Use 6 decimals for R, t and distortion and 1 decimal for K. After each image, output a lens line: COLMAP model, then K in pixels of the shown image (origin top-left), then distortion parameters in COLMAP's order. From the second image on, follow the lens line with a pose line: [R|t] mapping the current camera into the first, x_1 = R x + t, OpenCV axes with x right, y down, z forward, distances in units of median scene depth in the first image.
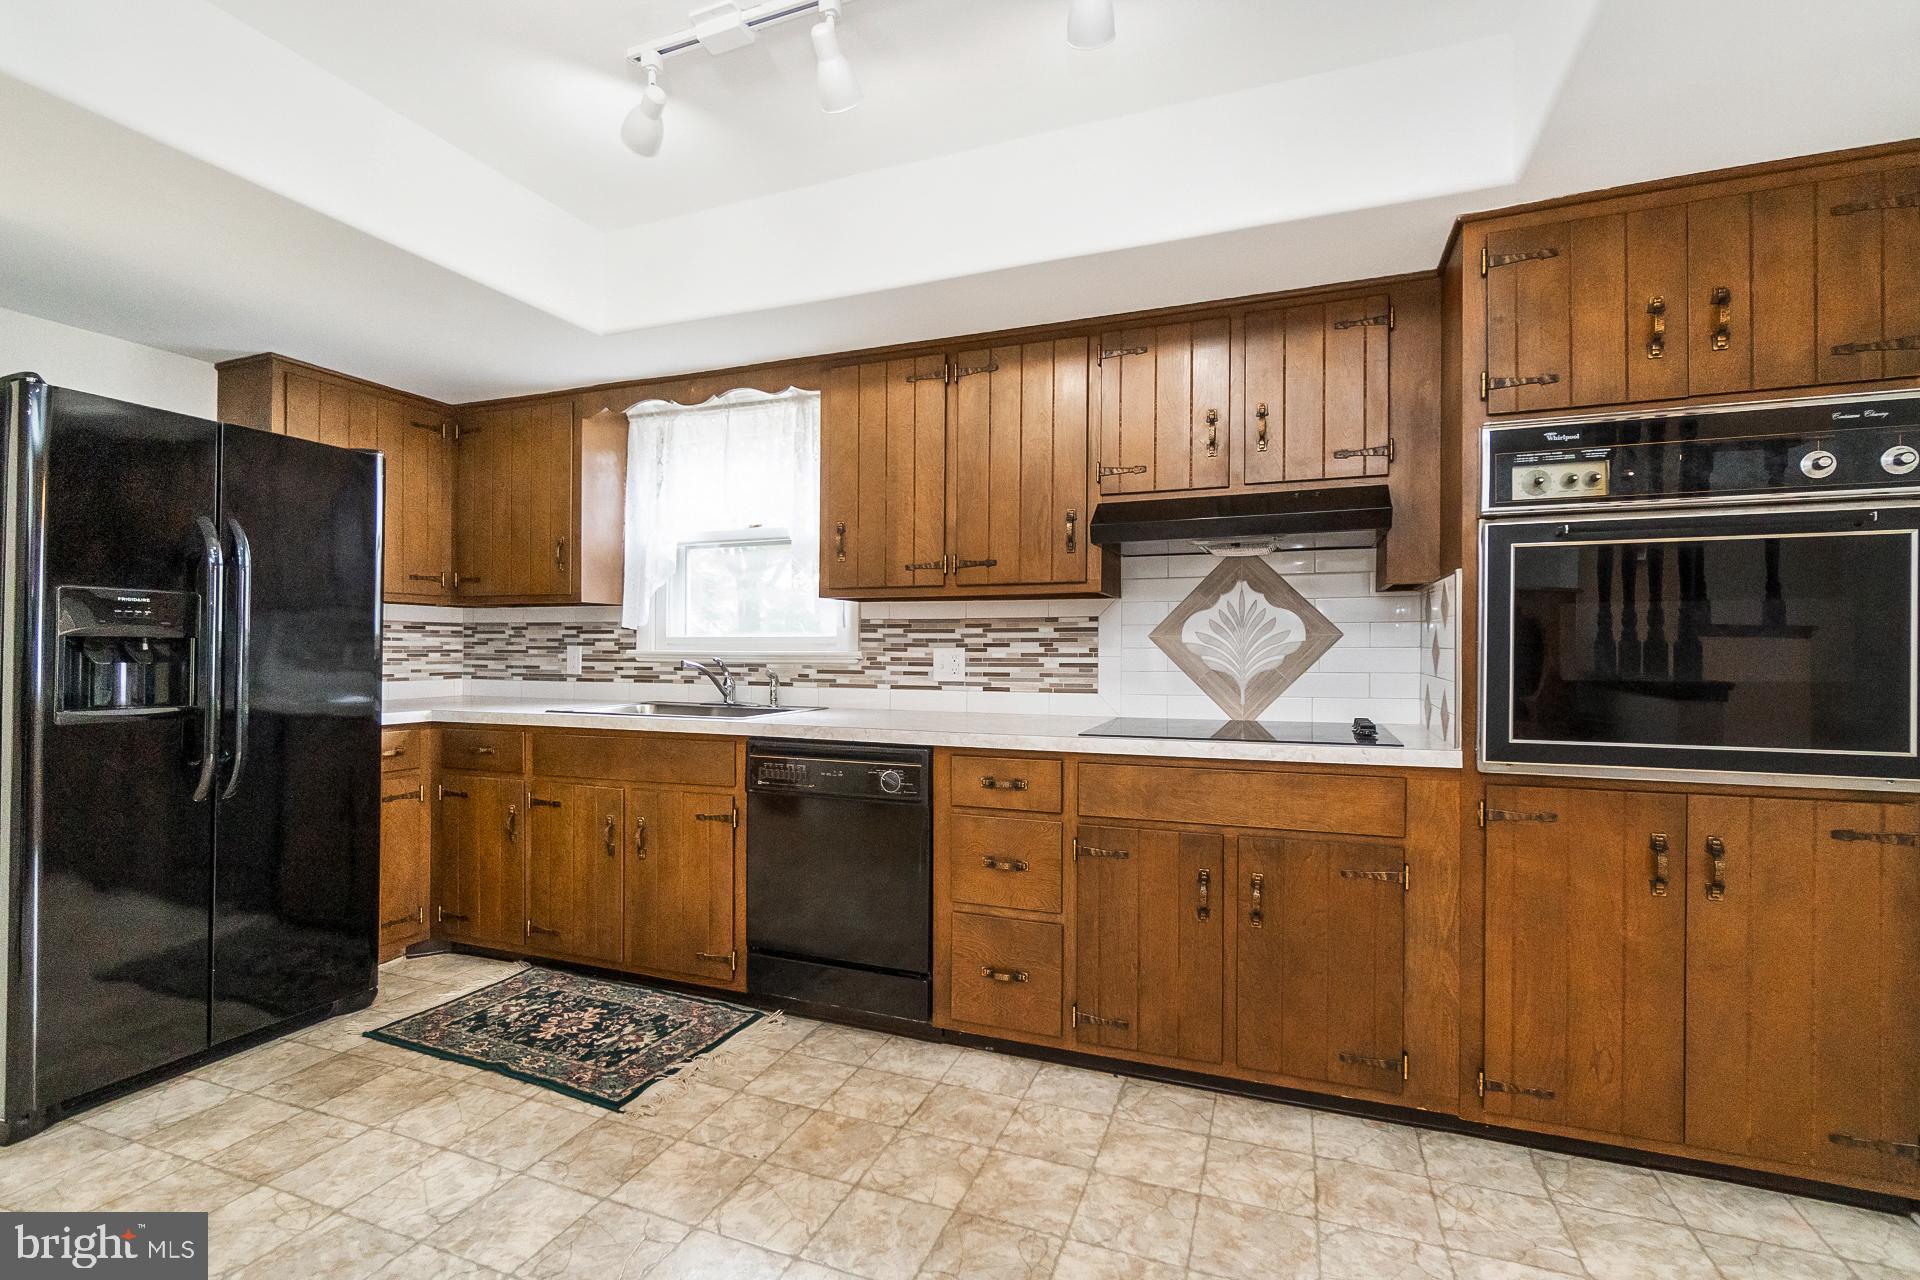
lens RADIAL K [[866.5, 0, 964.4], [0, 866.5, 642.1], [0, 0, 1]] dist [0.003326, 0.000545]
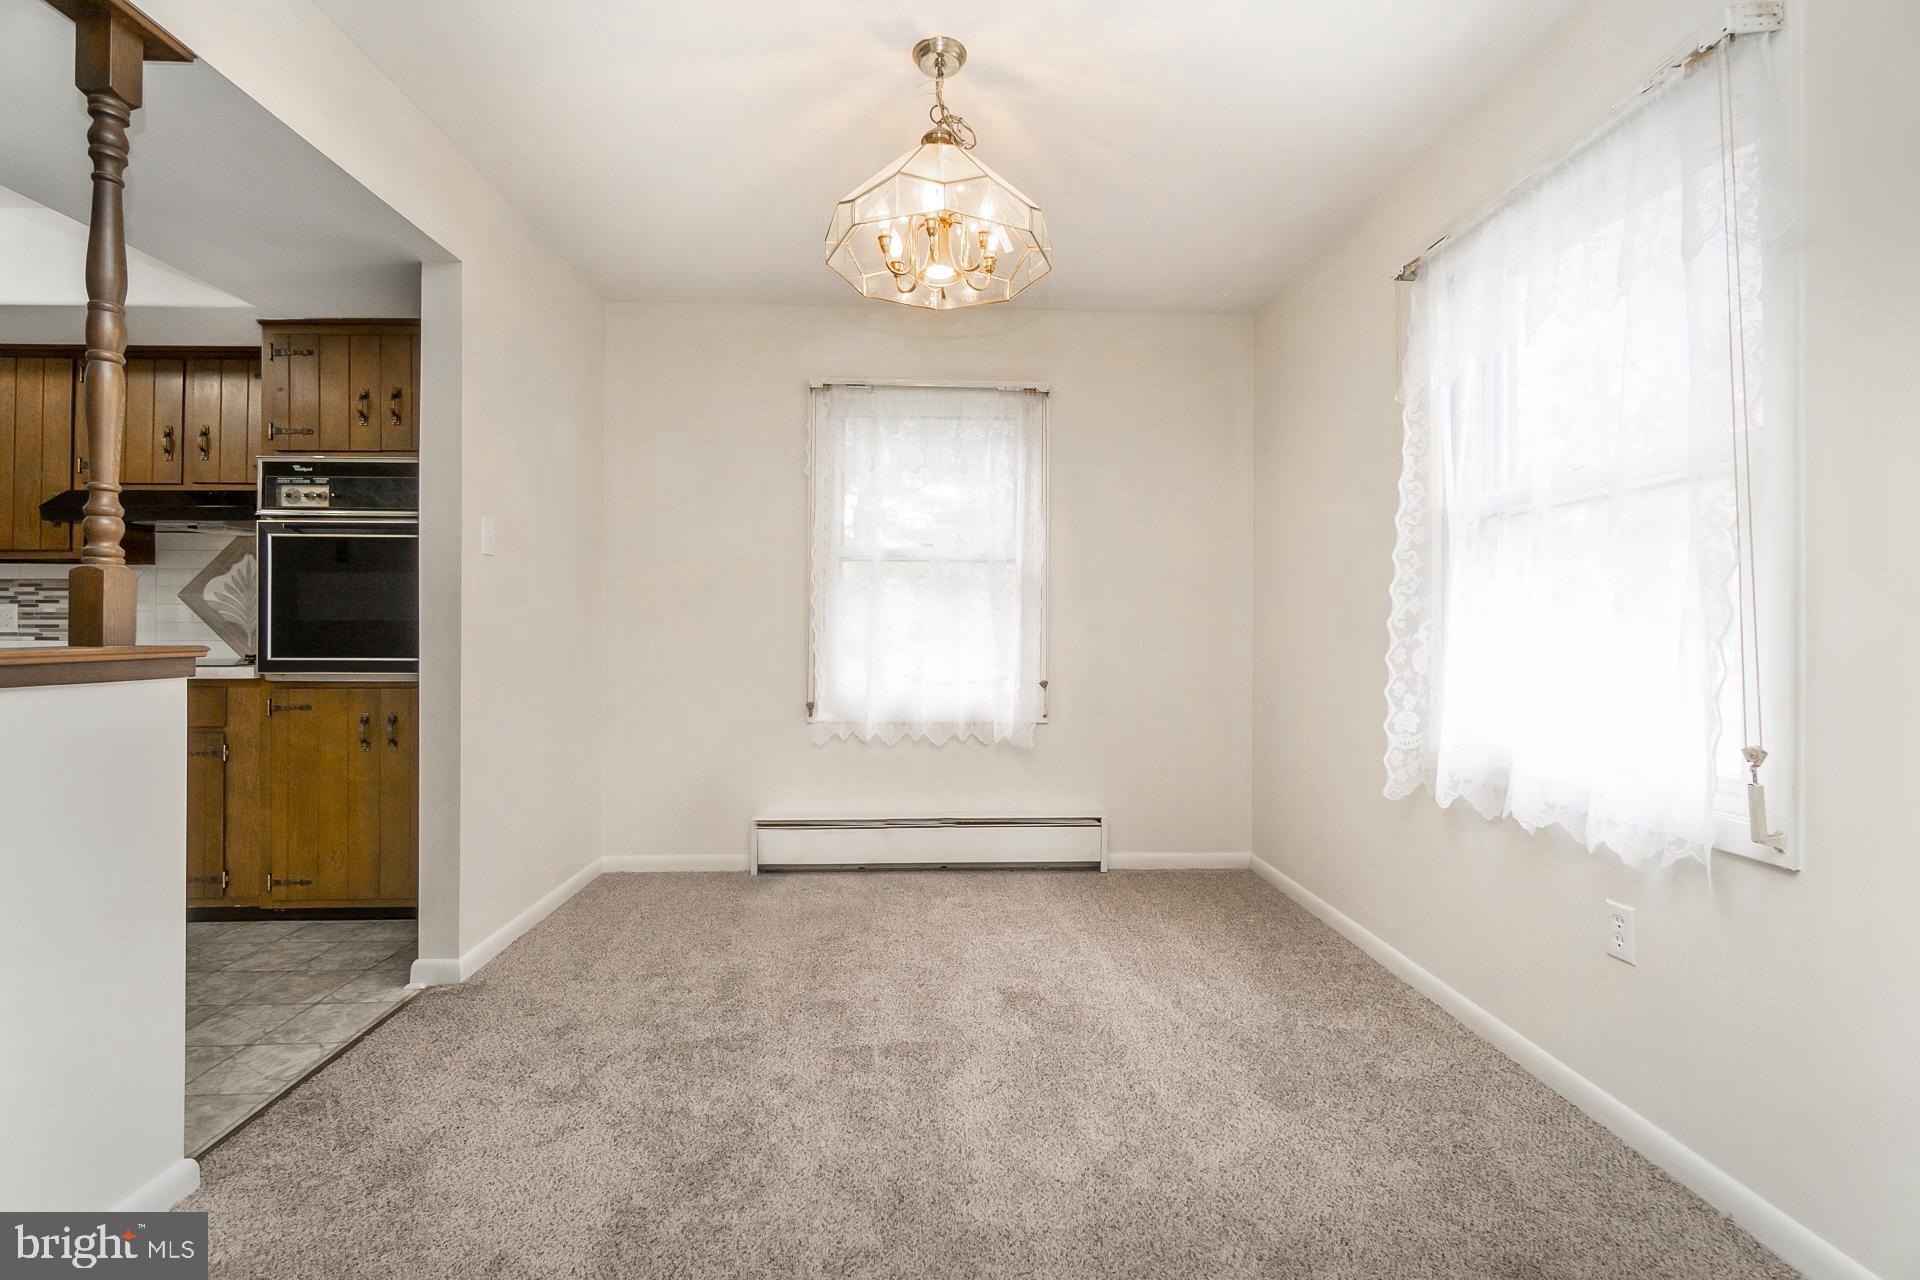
lens RADIAL K [[828.6, 0, 944.5], [0, 828.6, 618.4], [0, 0, 1]] dist [-0.000155, 0.000071]
pose [[0.919902, 0.004168, 0.392125, 0.834821], [-0.004308, 0.999991, -0.000522, 0.025129], [-0.392124, -0.001209, 0.919912, -0.617297]]
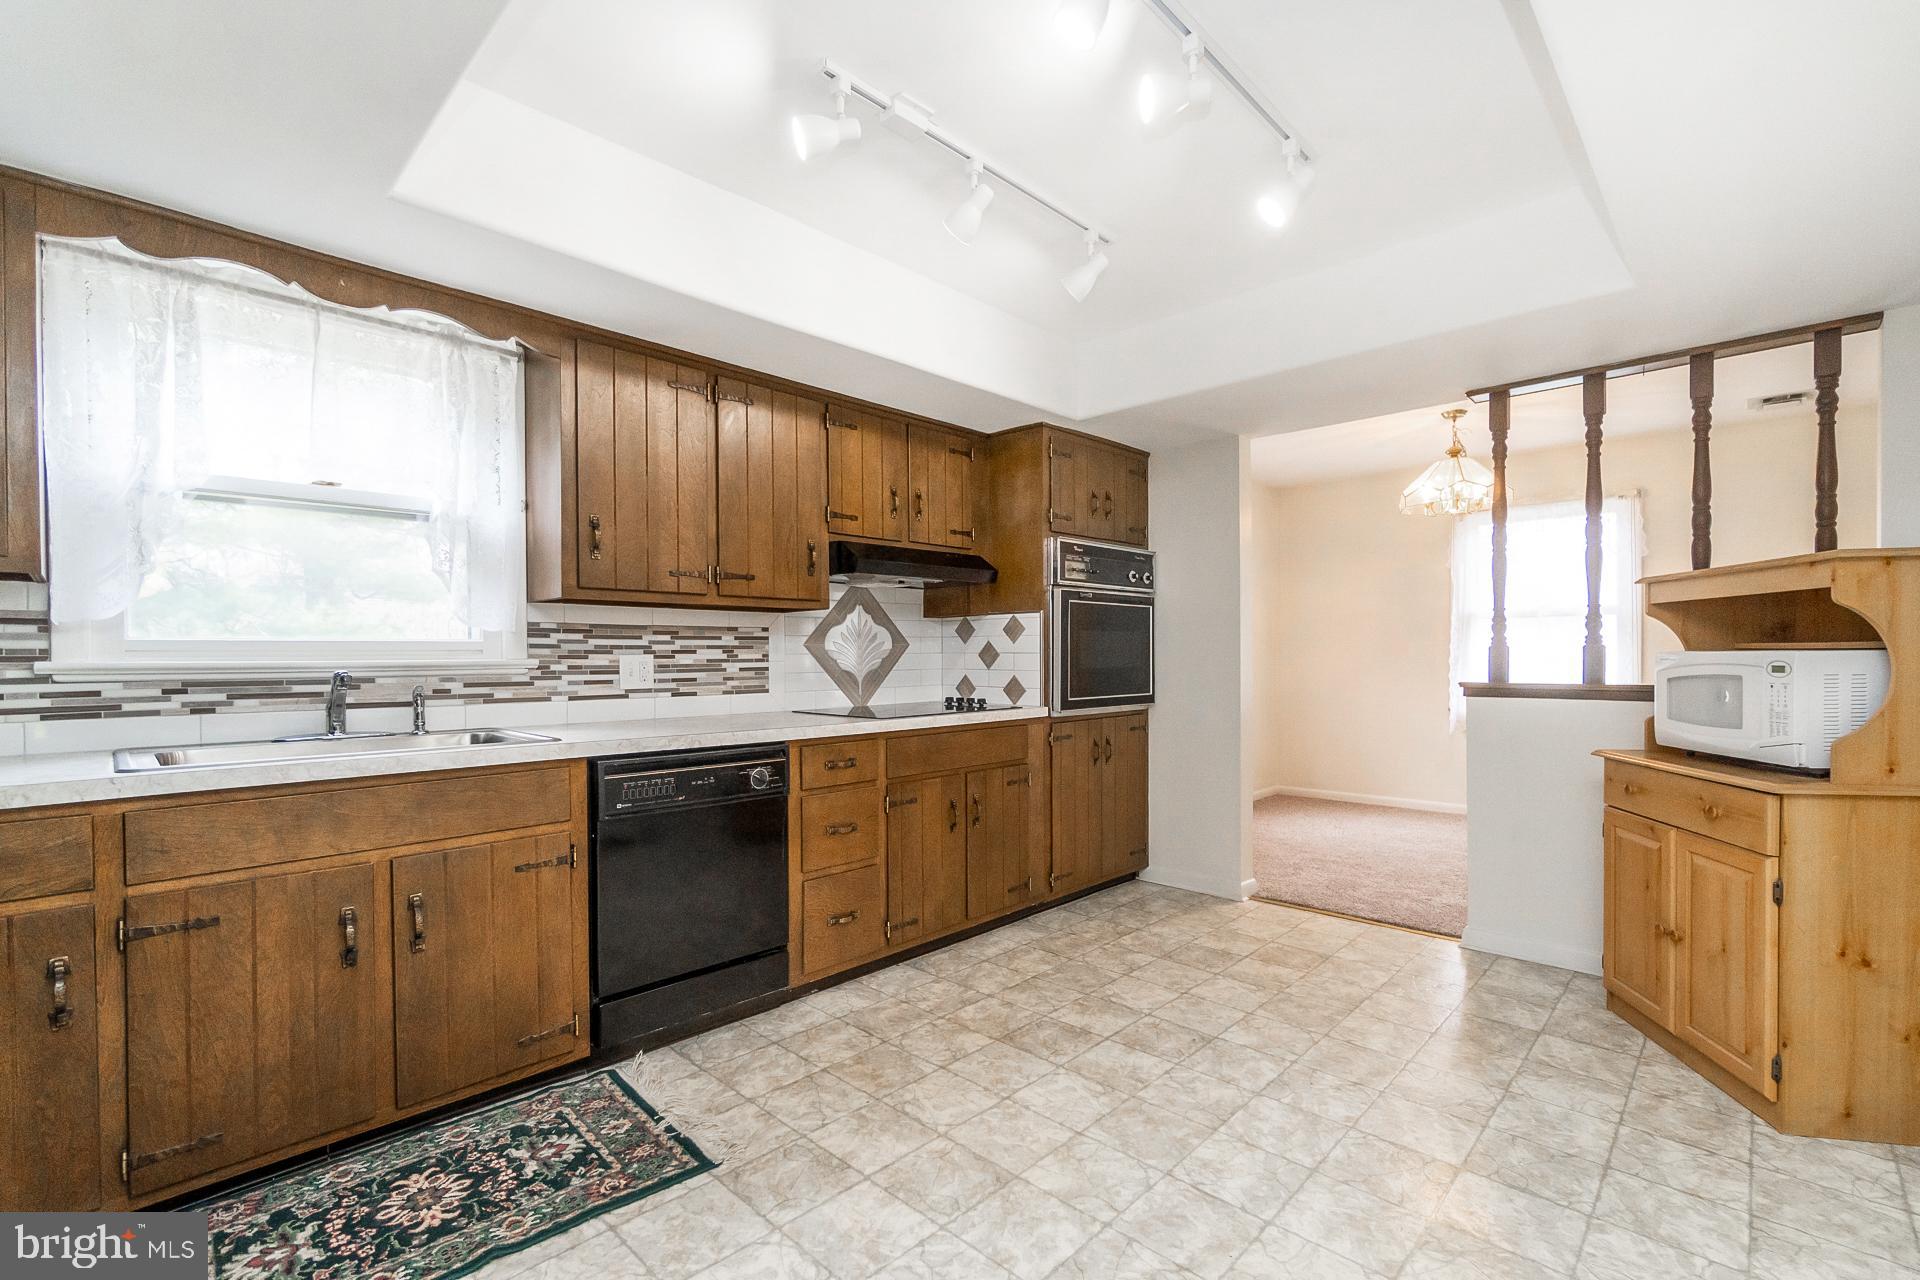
lens RADIAL K [[839.2, 0, 963.5], [0, 839.2, 656.9], [0, 0, 1]] dist [0.002163, 0.000714]
pose [[0.390083, -0.006361, 0.920758, -0.877023], [-0.000521, 0.999974, 0.007129, 0.002468], [-0.920779, -0.003260, 0.390070, 0.336311]]
